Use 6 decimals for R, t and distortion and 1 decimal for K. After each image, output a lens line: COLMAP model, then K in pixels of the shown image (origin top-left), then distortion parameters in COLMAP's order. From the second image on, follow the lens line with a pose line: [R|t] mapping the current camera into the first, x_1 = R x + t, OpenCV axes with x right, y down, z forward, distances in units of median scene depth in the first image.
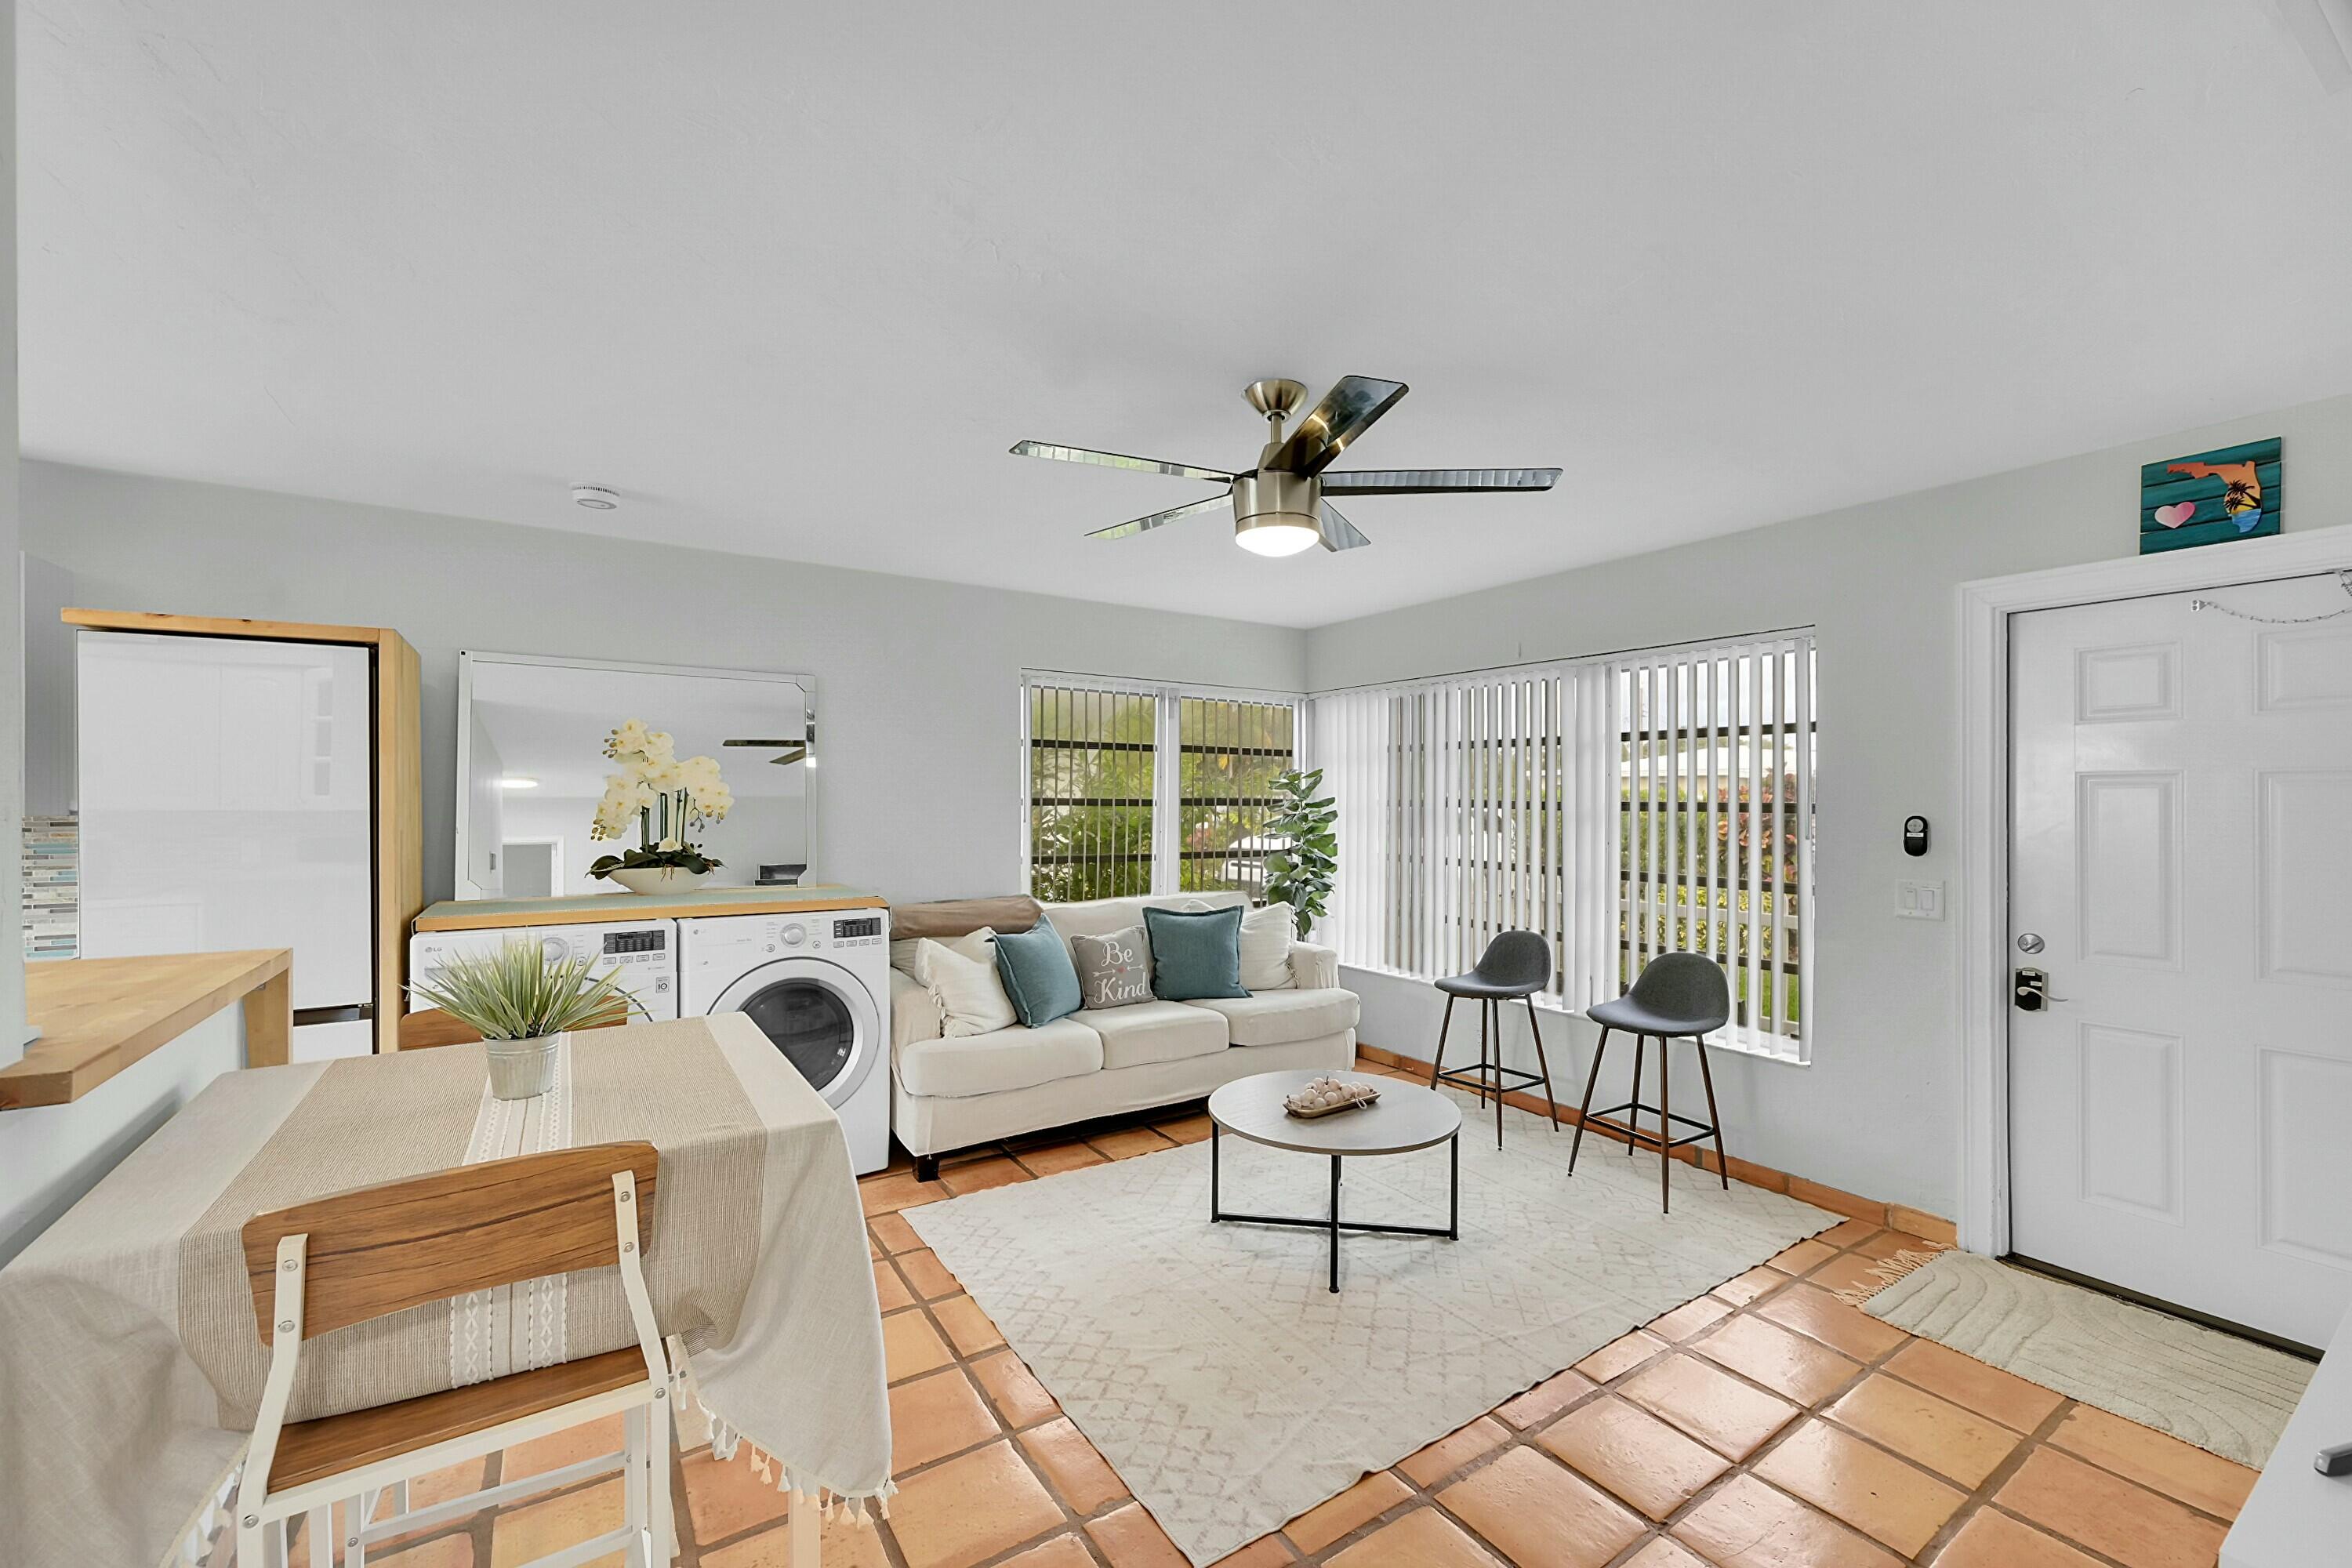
lens RADIAL K [[940.8, 0, 1192.3], [0, 940.8, 794.6], [0, 0, 1]] dist [0.000210, 0.000024]
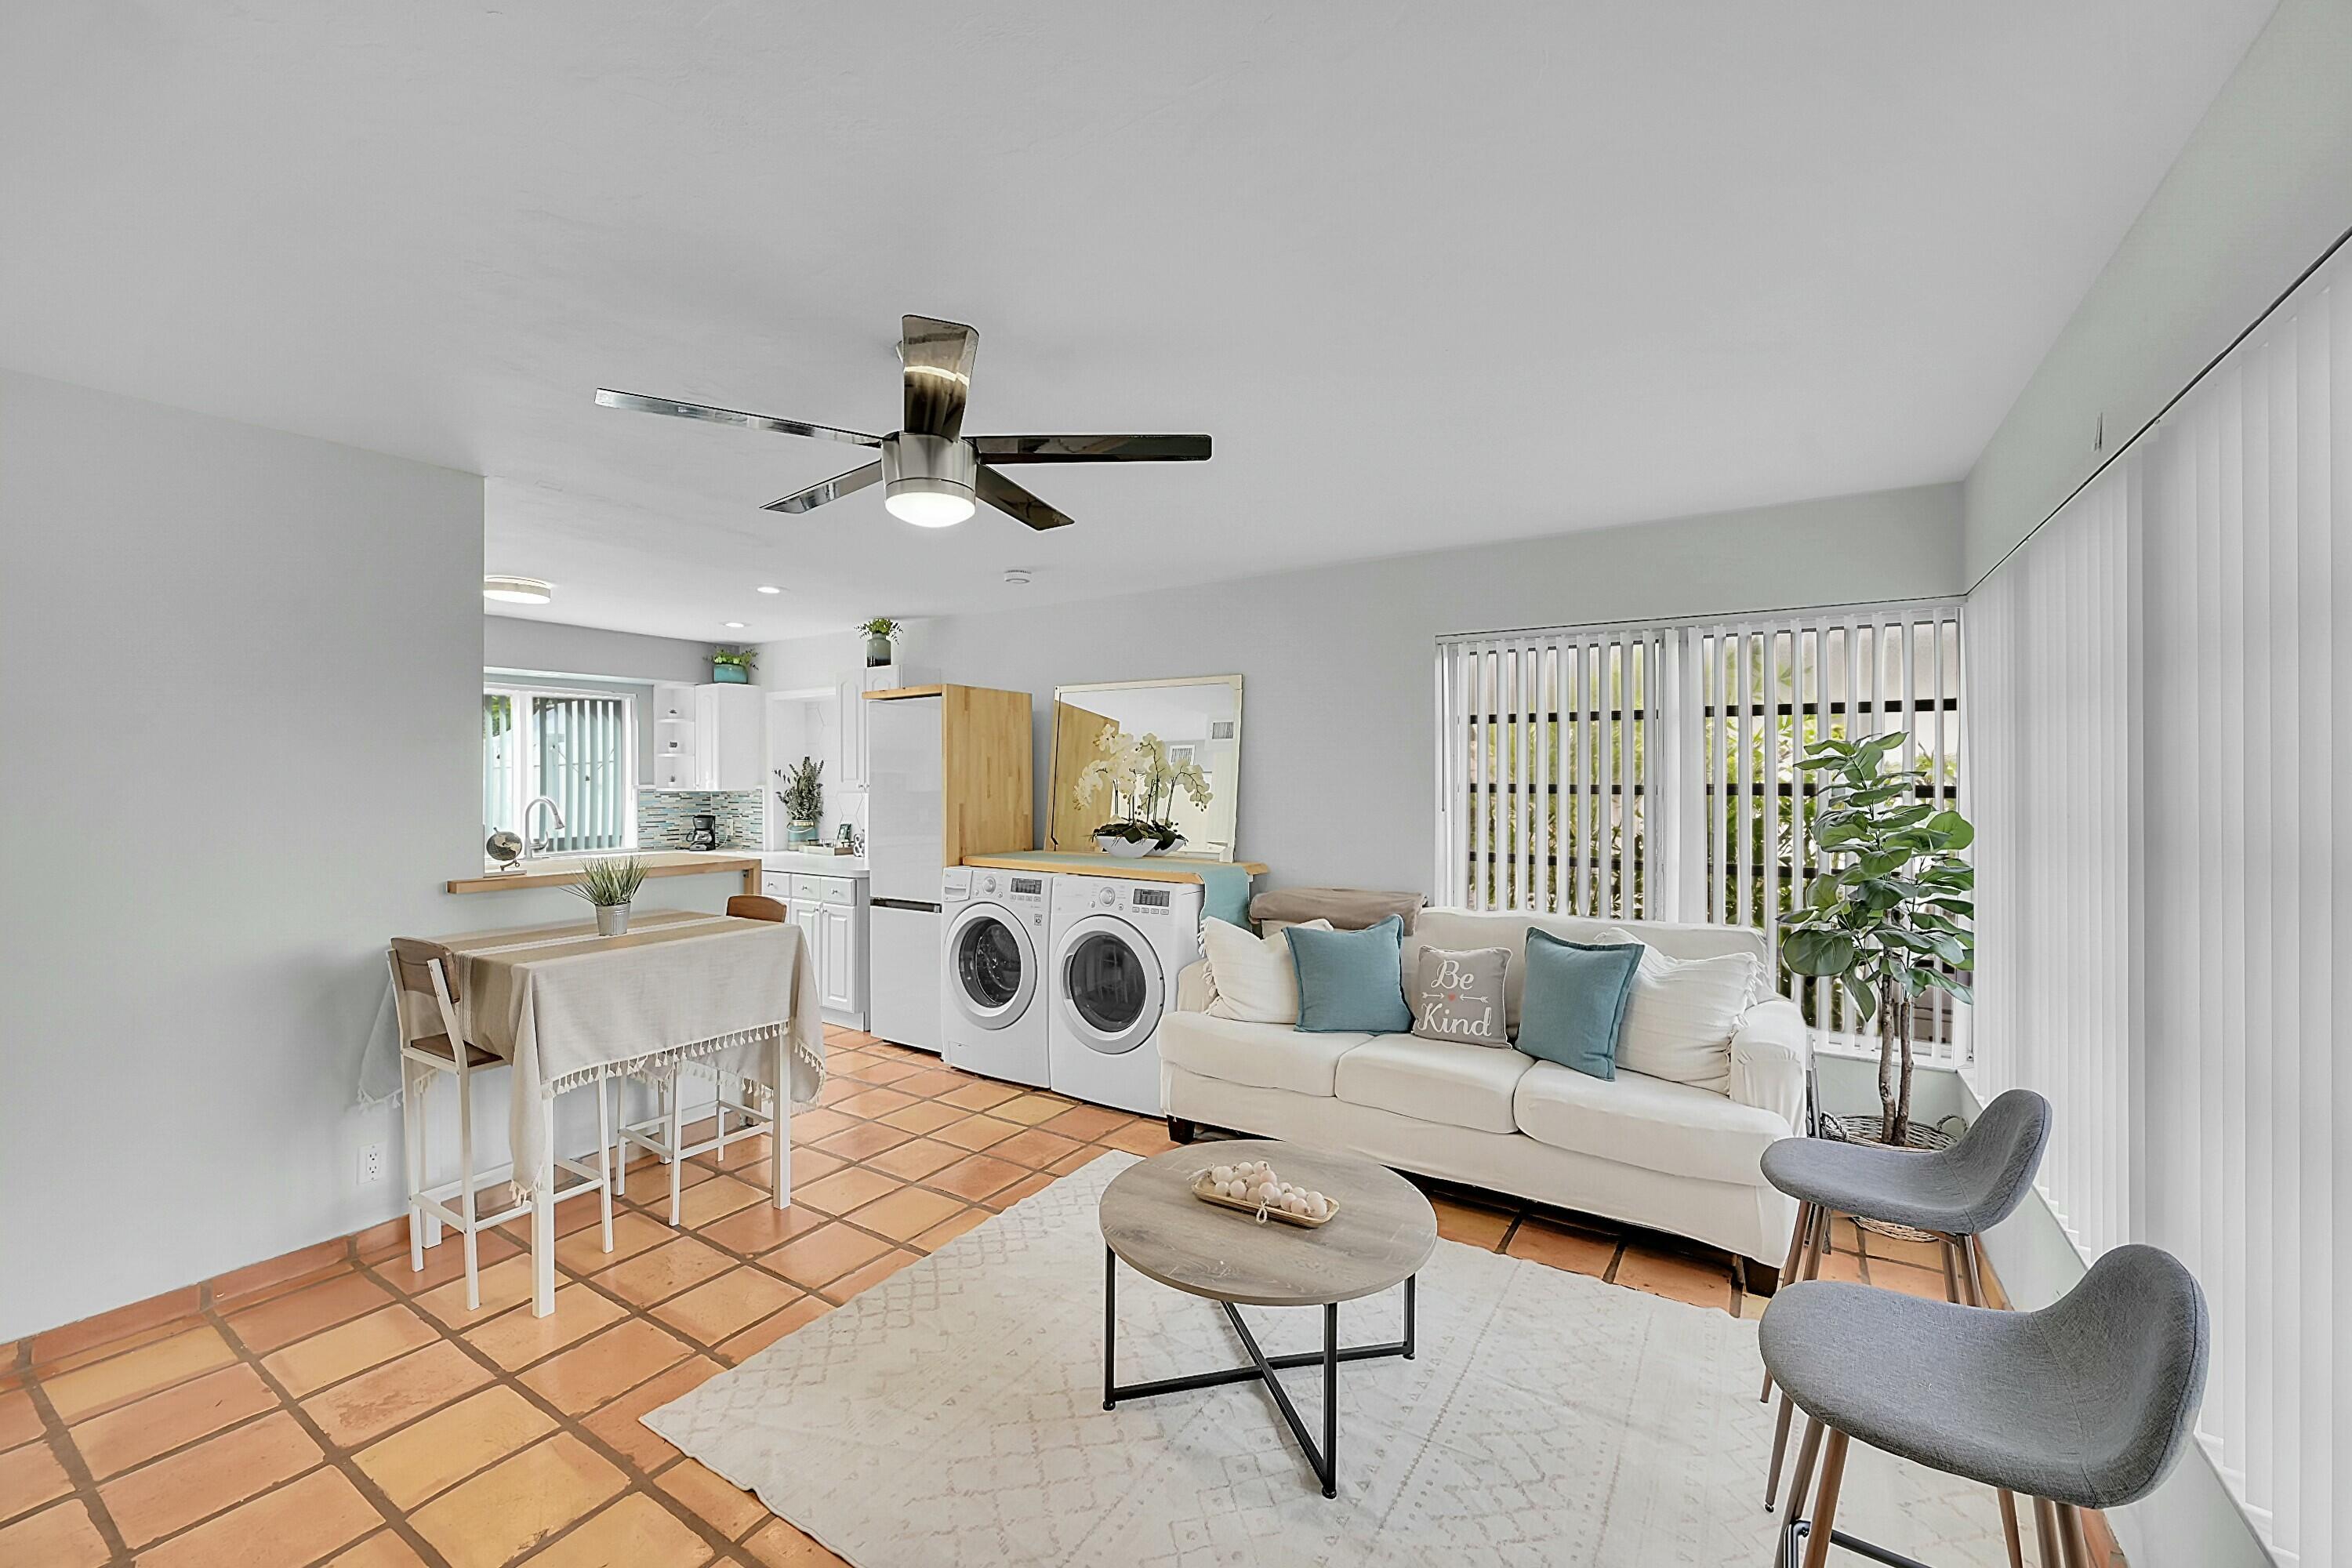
lens RADIAL K [[940.8, 0, 1188.1], [0, 940.8, 778.1], [0, 0, 1]] dist [0.000210, 0.000024]
pose [[0.414087, -0.001443, -0.910236, 0.778962], [0.003443, 0.999994, -0.000020, -0.003614], [0.910231, -0.003126, 0.414090, 0.630998]]
